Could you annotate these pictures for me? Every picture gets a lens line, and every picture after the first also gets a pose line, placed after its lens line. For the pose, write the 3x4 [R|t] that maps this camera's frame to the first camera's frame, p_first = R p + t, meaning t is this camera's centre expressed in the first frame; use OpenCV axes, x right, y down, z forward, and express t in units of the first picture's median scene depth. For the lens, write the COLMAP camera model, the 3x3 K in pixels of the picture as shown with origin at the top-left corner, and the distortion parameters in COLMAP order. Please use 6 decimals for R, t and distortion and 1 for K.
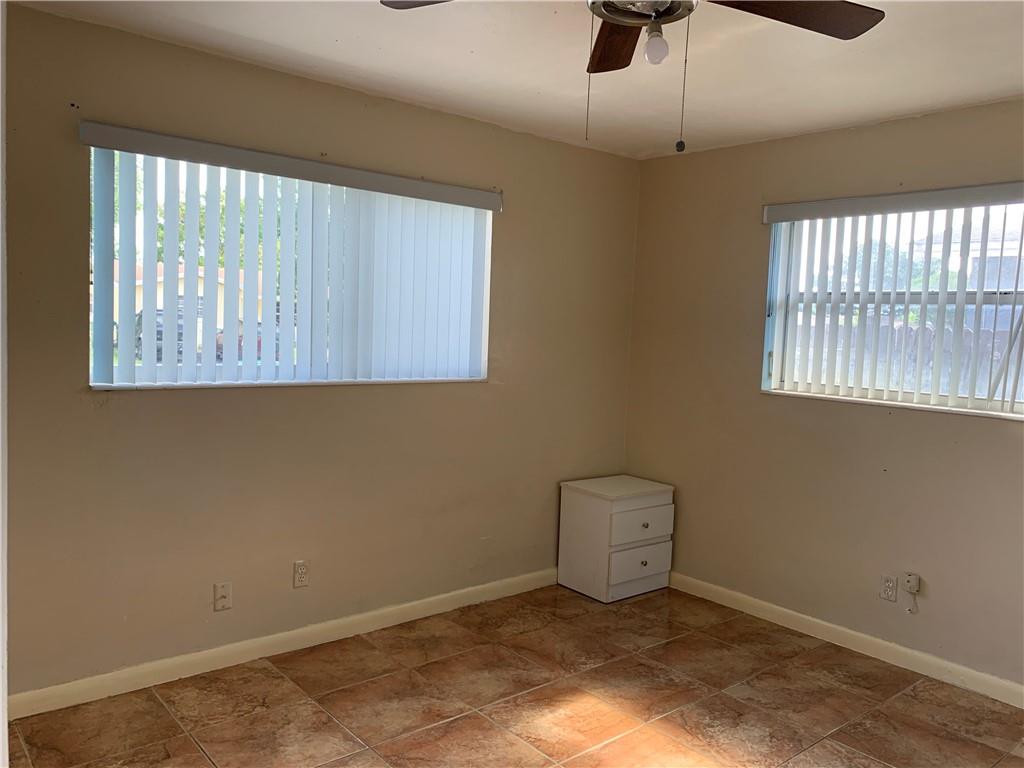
lens RADIAL K [[793.0, 0, 509.7], [0, 793.0, 382.3], [0, 0, 1]] dist [0.056112, -0.084297]
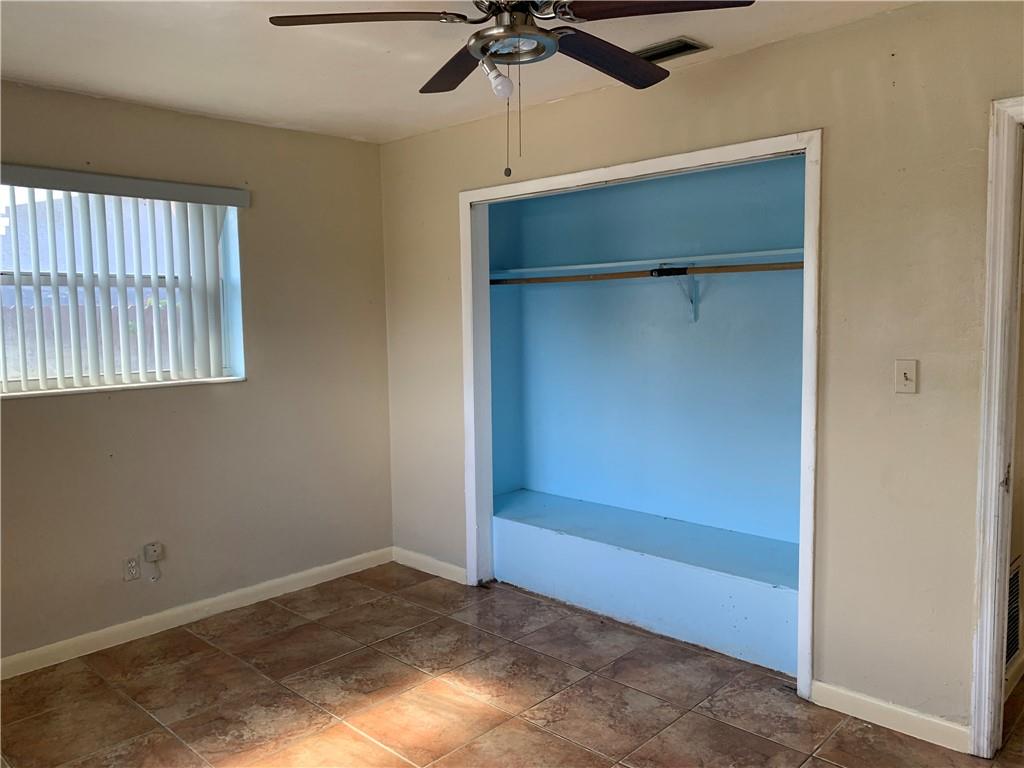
lens RADIAL K [[793.0, 0, 506.9], [0, 793.0, 382.0], [0, 0, 1]] dist [0.056112, -0.084297]
pose [[-0.112310, -0.127371, 0.985476, -0.579110], [0.090550, 0.986312, 0.137799, -0.075604], [-0.989539, 0.104712, -0.099240, 0.640680]]
